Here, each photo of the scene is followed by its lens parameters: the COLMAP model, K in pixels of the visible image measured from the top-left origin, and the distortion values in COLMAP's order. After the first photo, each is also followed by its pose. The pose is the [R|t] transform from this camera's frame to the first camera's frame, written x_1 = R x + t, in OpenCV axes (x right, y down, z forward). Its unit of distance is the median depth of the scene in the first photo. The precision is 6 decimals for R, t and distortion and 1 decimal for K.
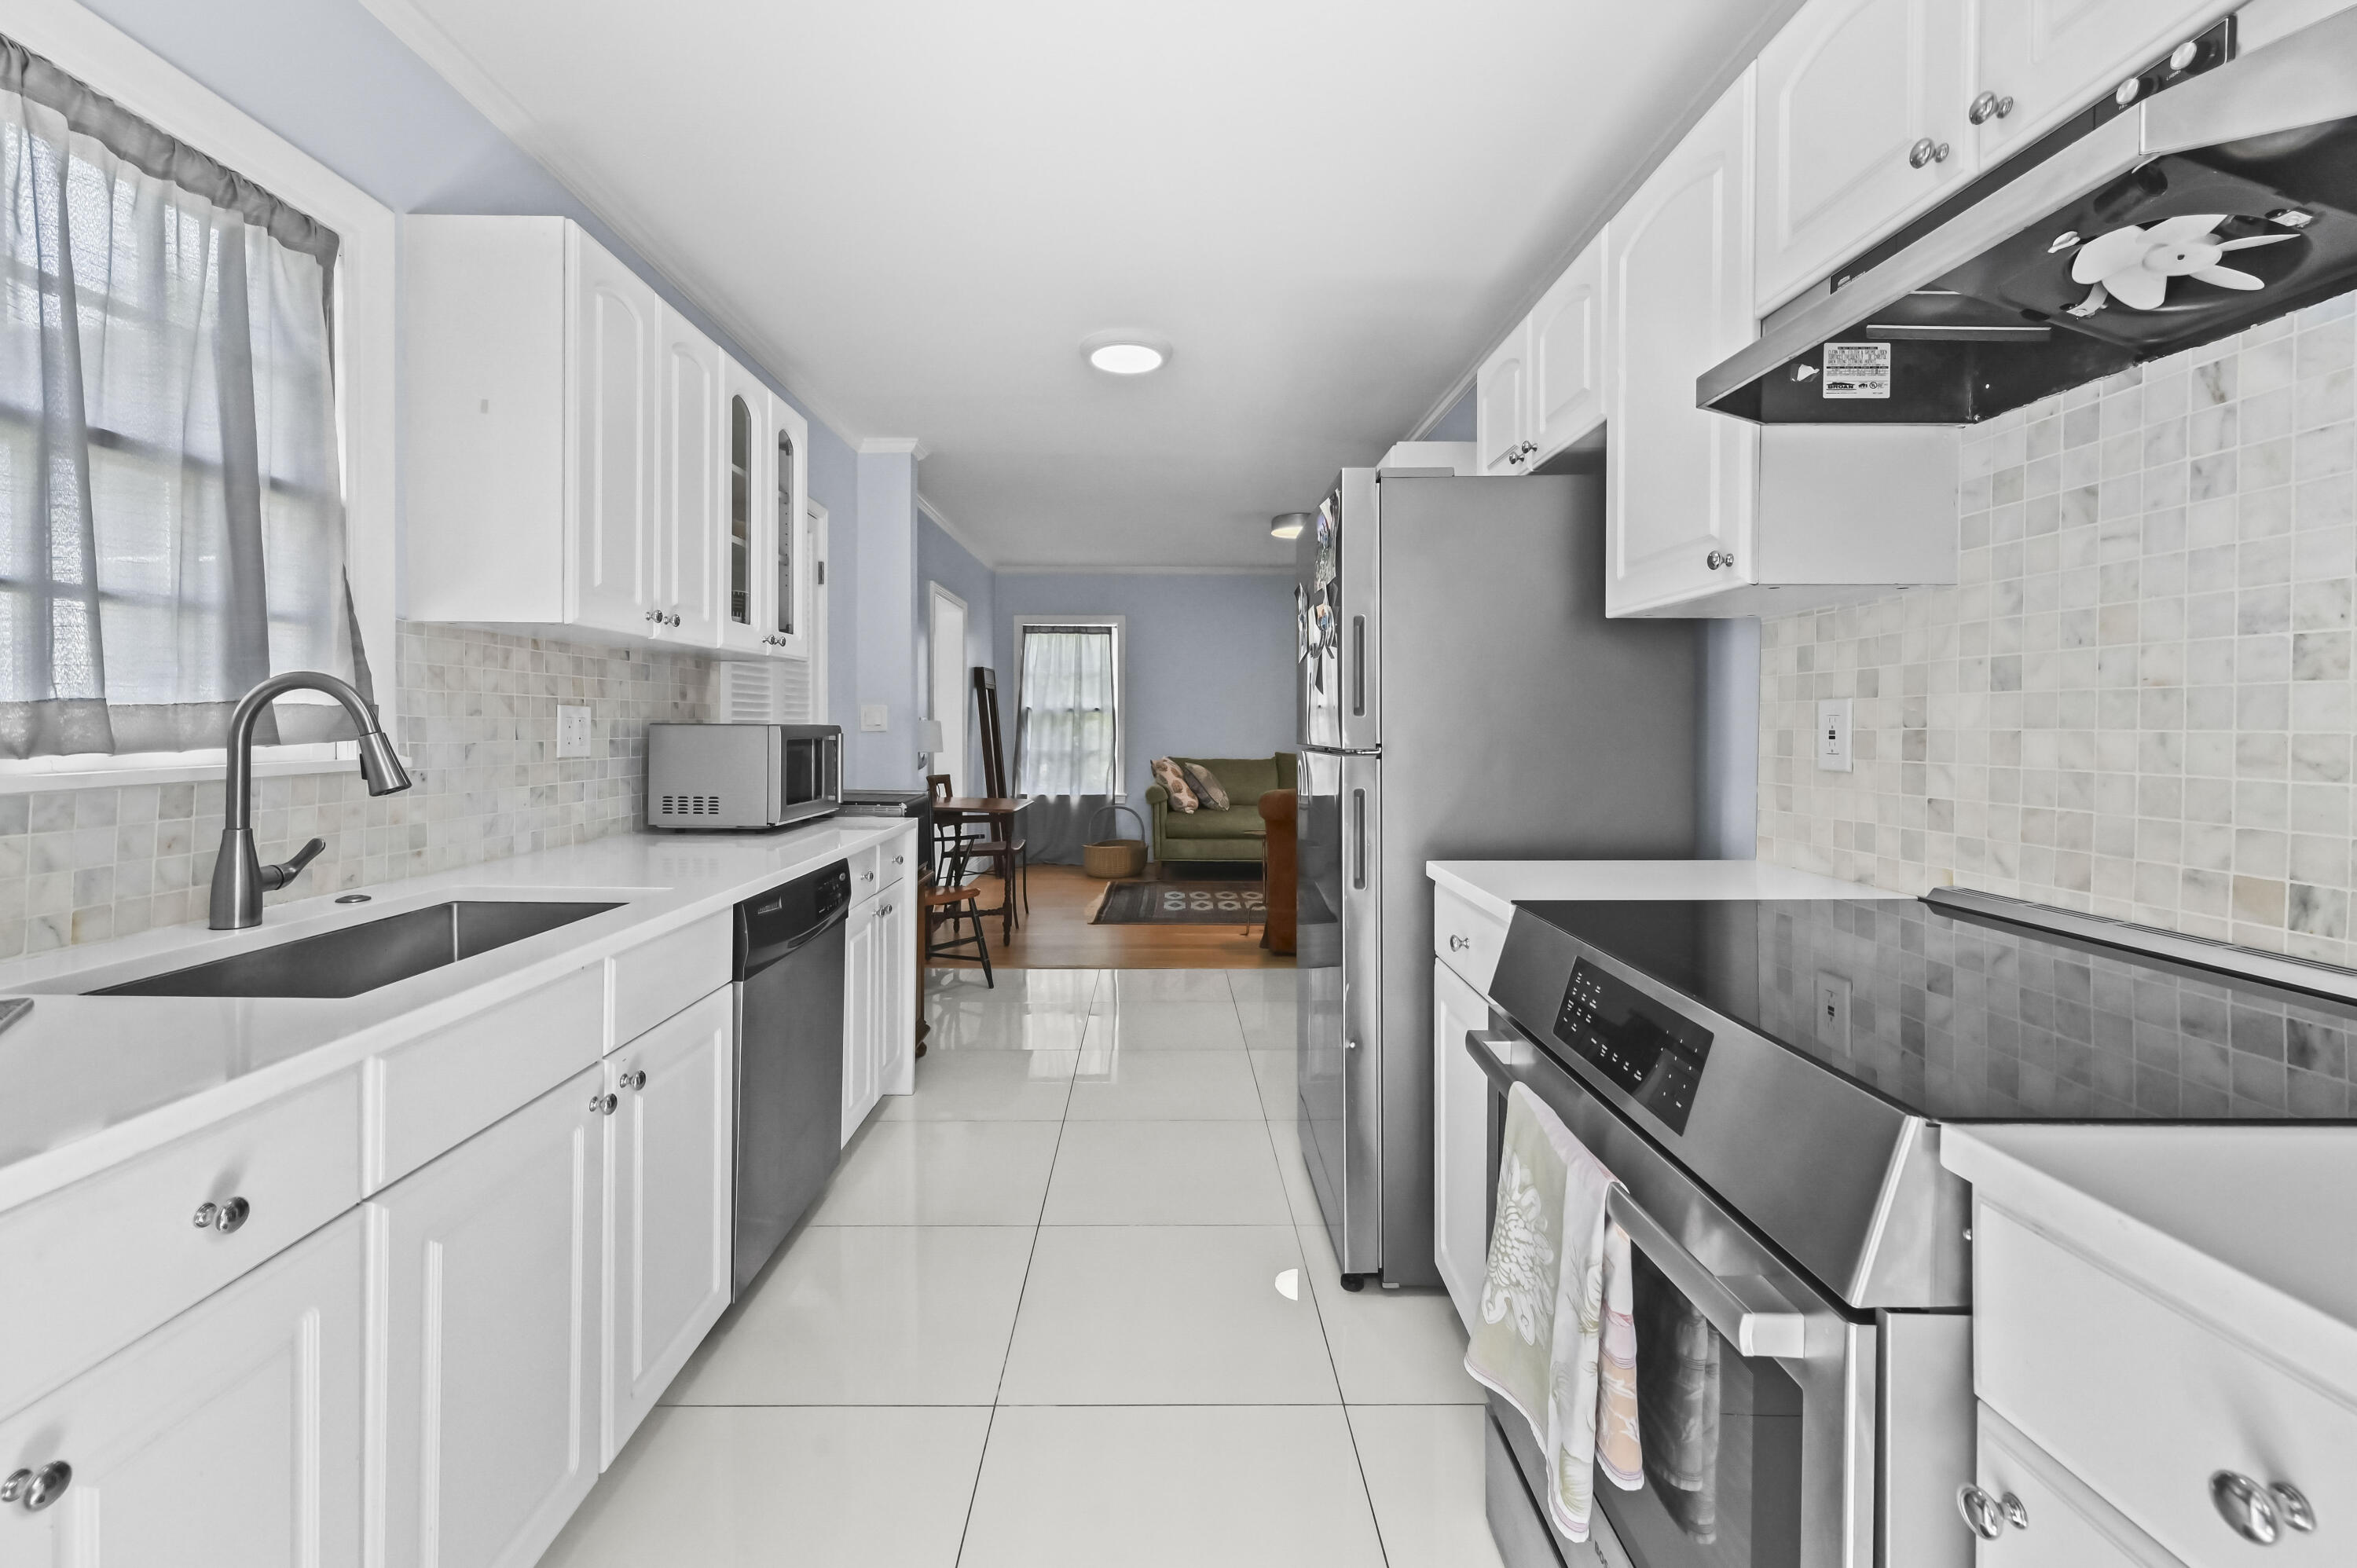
lens RADIAL K [[953.2, 0, 1176.9], [0, 953.2, 732.4], [0, 0, 1]] dist [0.001430, -0.000062]
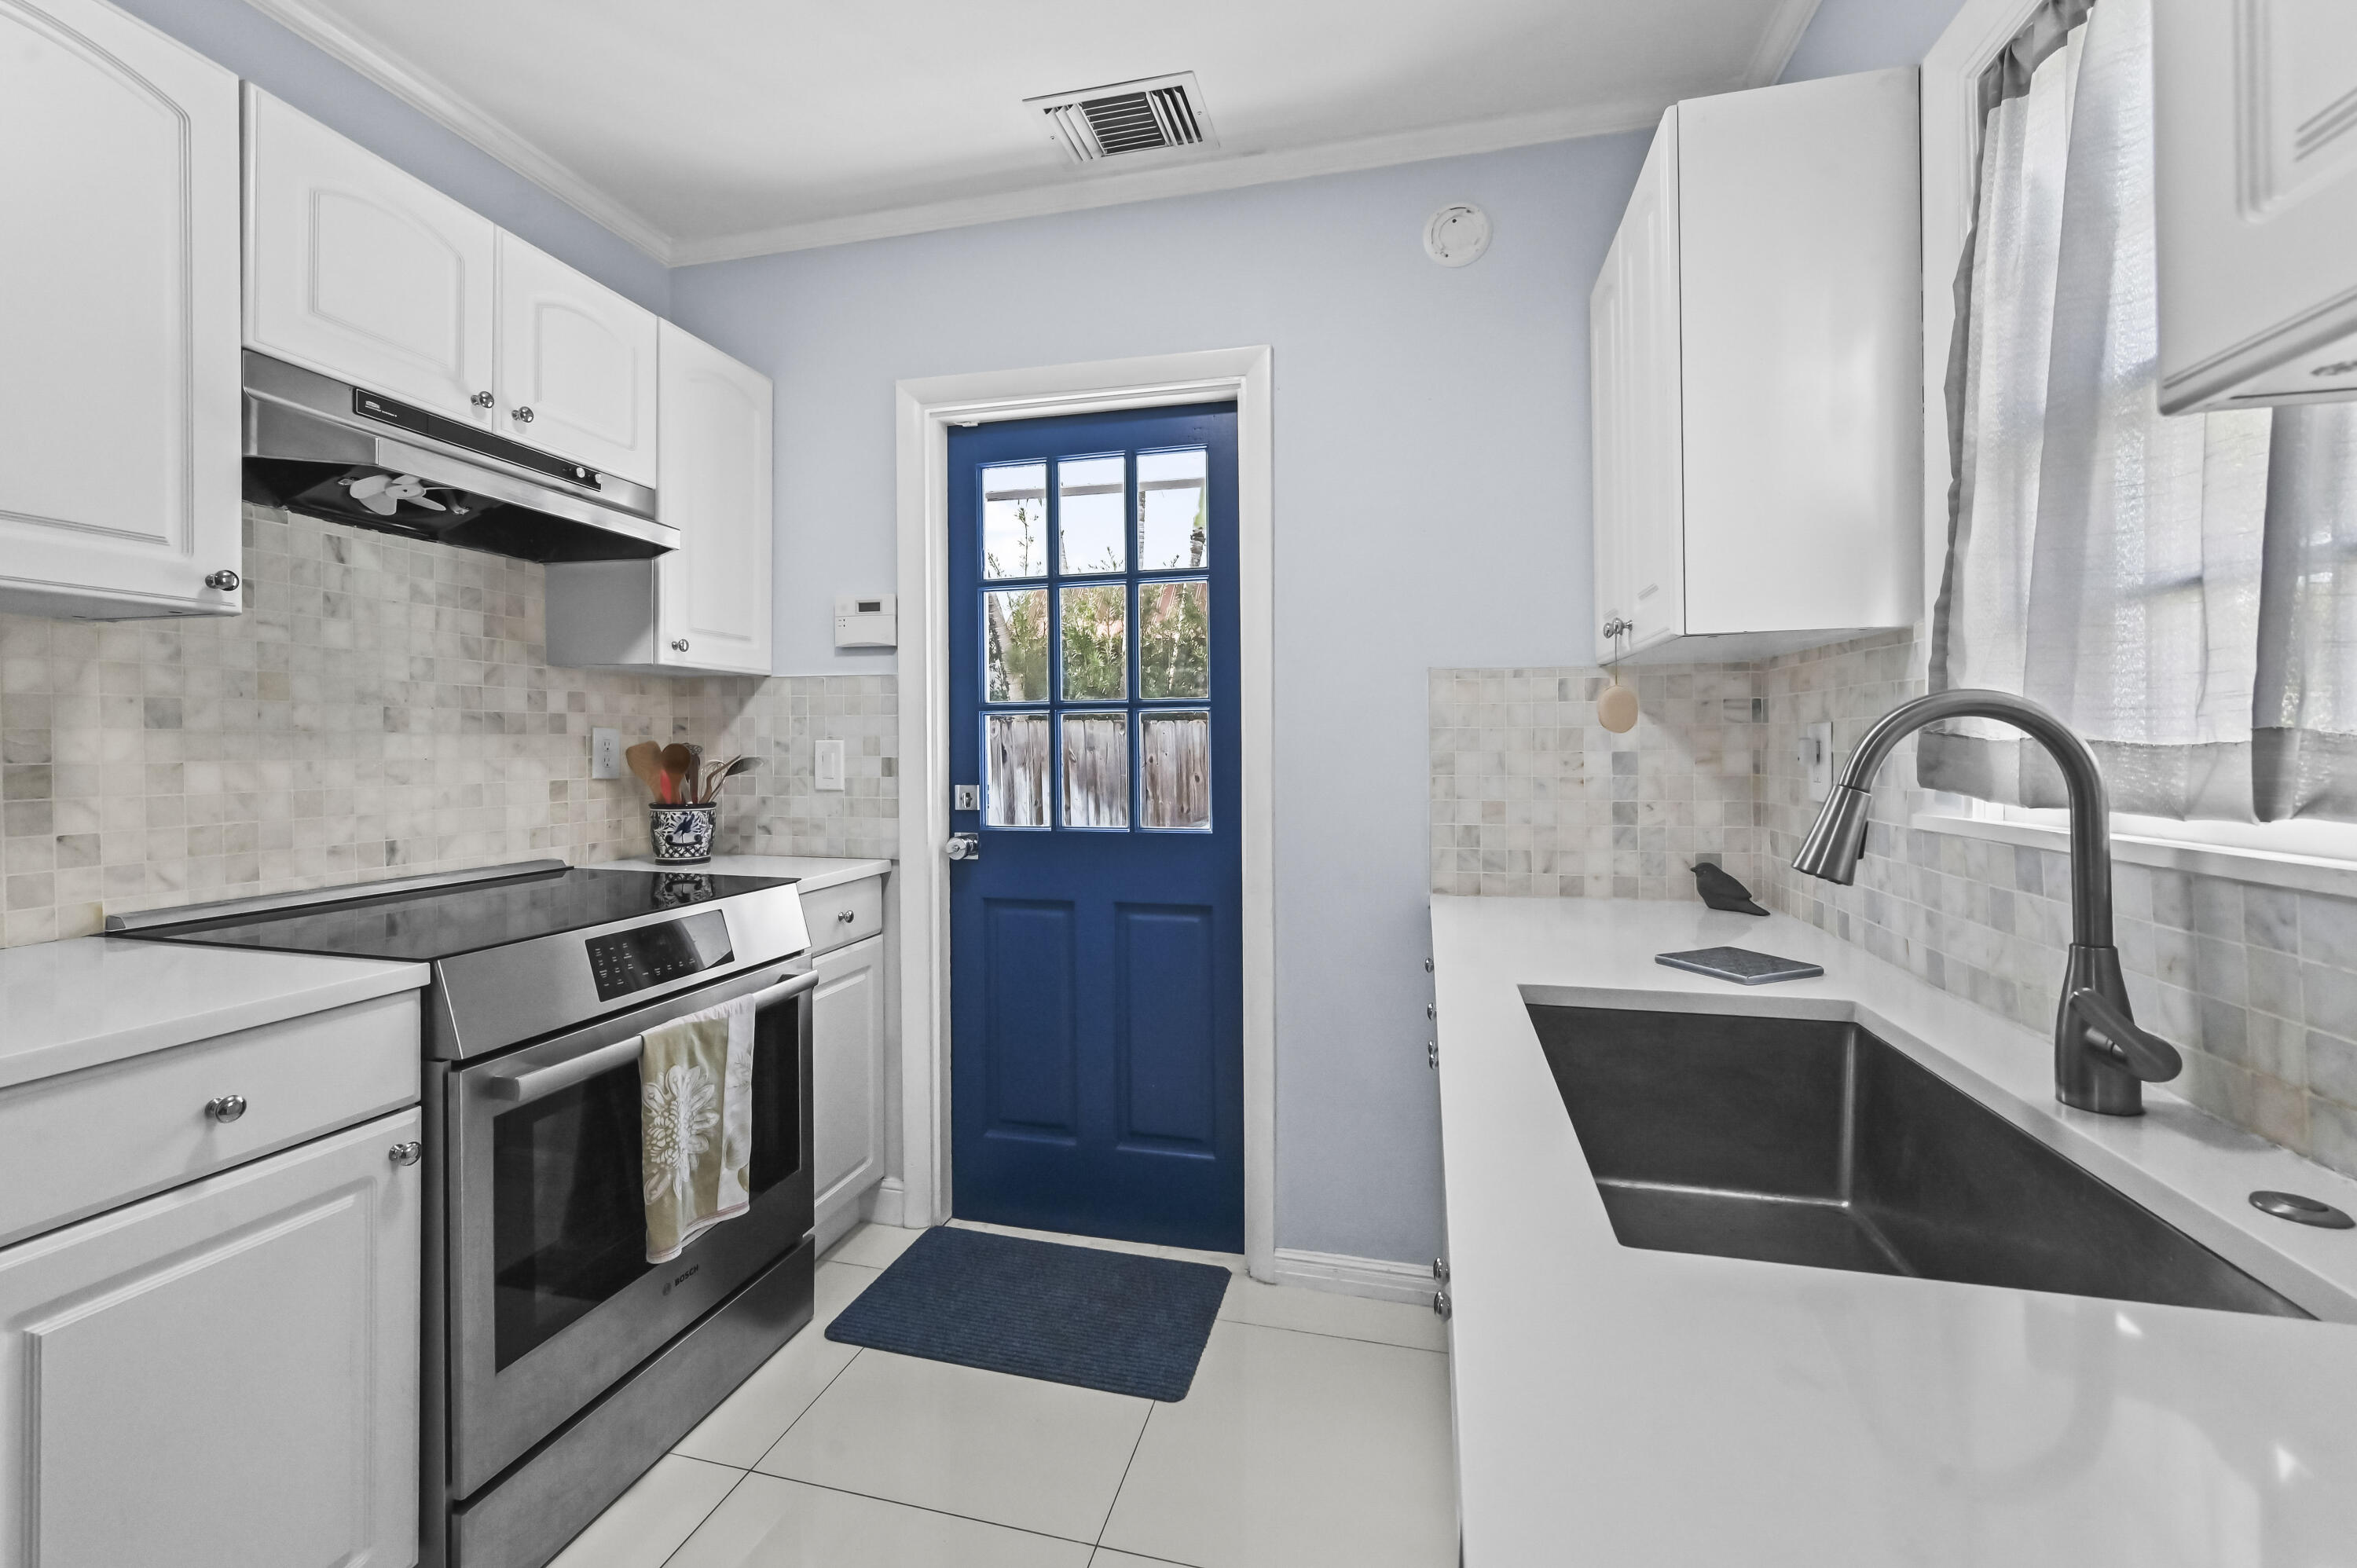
lens RADIAL K [[953.2, 0, 1182.4], [0, 953.2, 738.0], [0, 0, 1]] dist [0.001430, -0.000062]
pose [[-0.968216, -0.001626, 0.250110, -0.668492], [-0.001464, 0.999999, 0.000834, -0.038817], [-0.250111, 0.000441, -0.968217, 2.020655]]
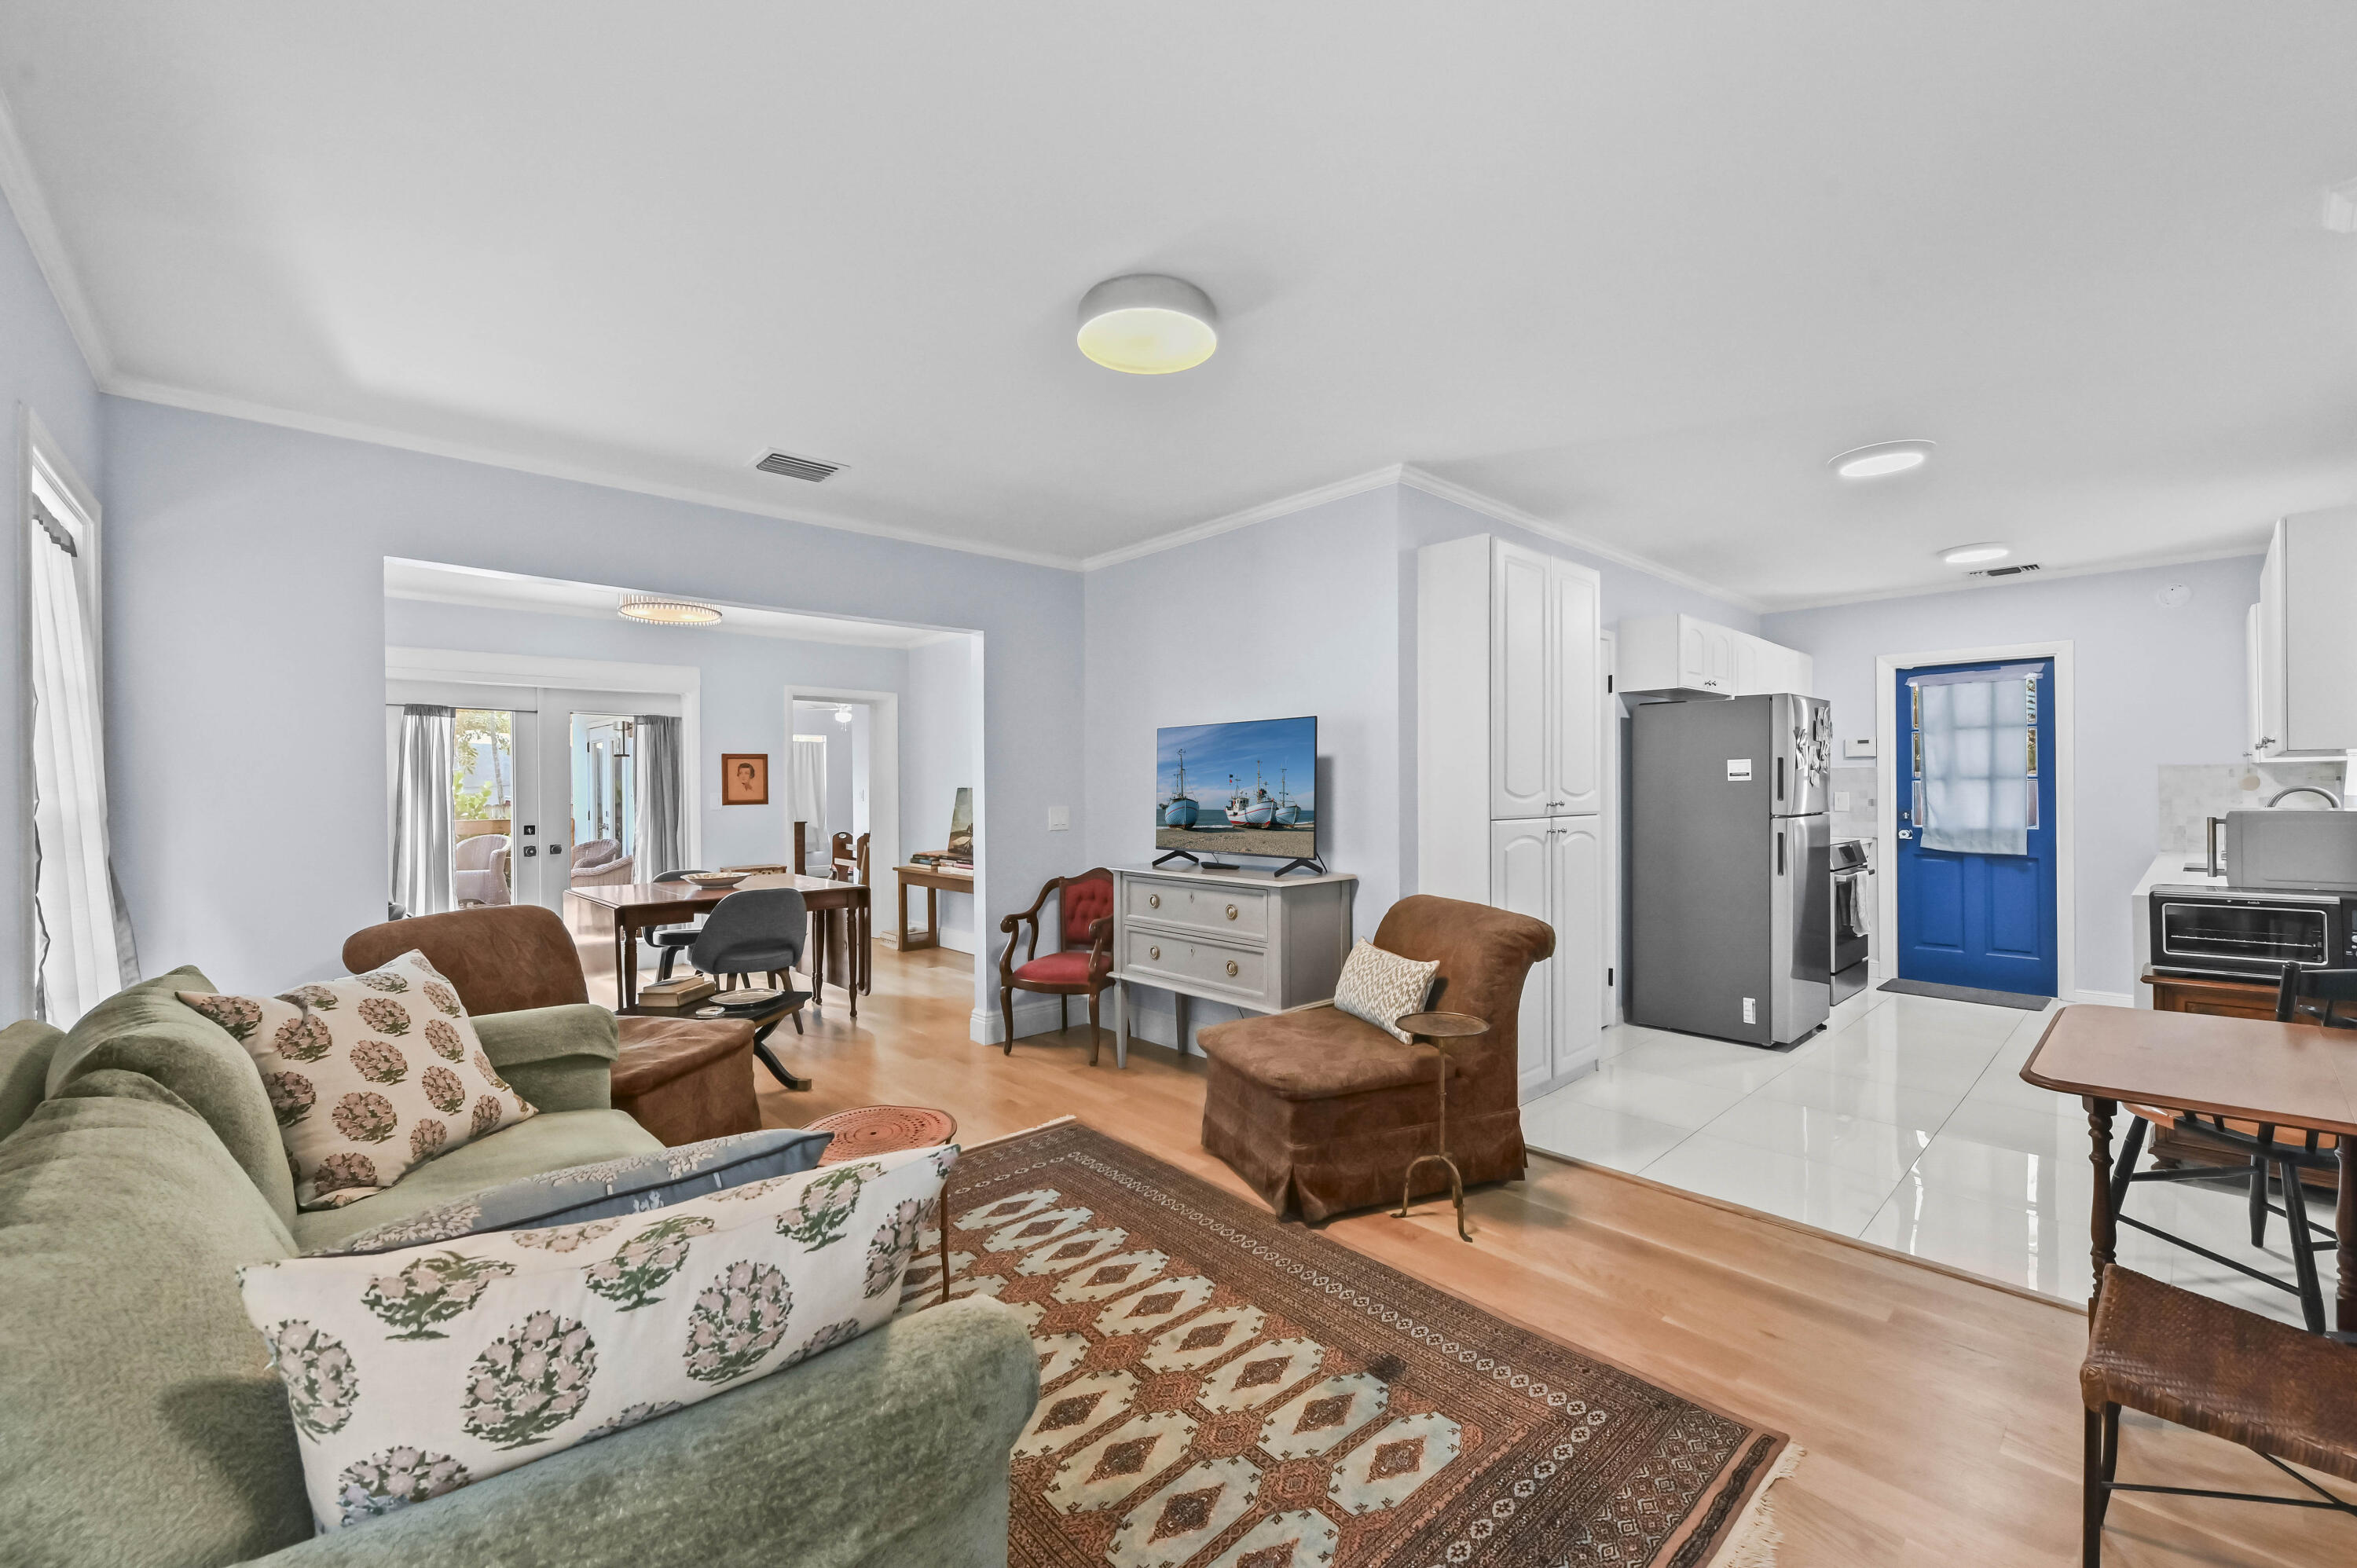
lens RADIAL K [[953.2, 0, 1171.5], [0, 953.2, 801.9], [0, 0, 1]] dist [0.001430, -0.000062]
pose [[-0.662794, -0.011145, 0.748719, -0.927009], [0.001464, 0.999868, 0.016179, -0.067871], [-0.748800, 0.011820, -0.662690, 6.235143]]
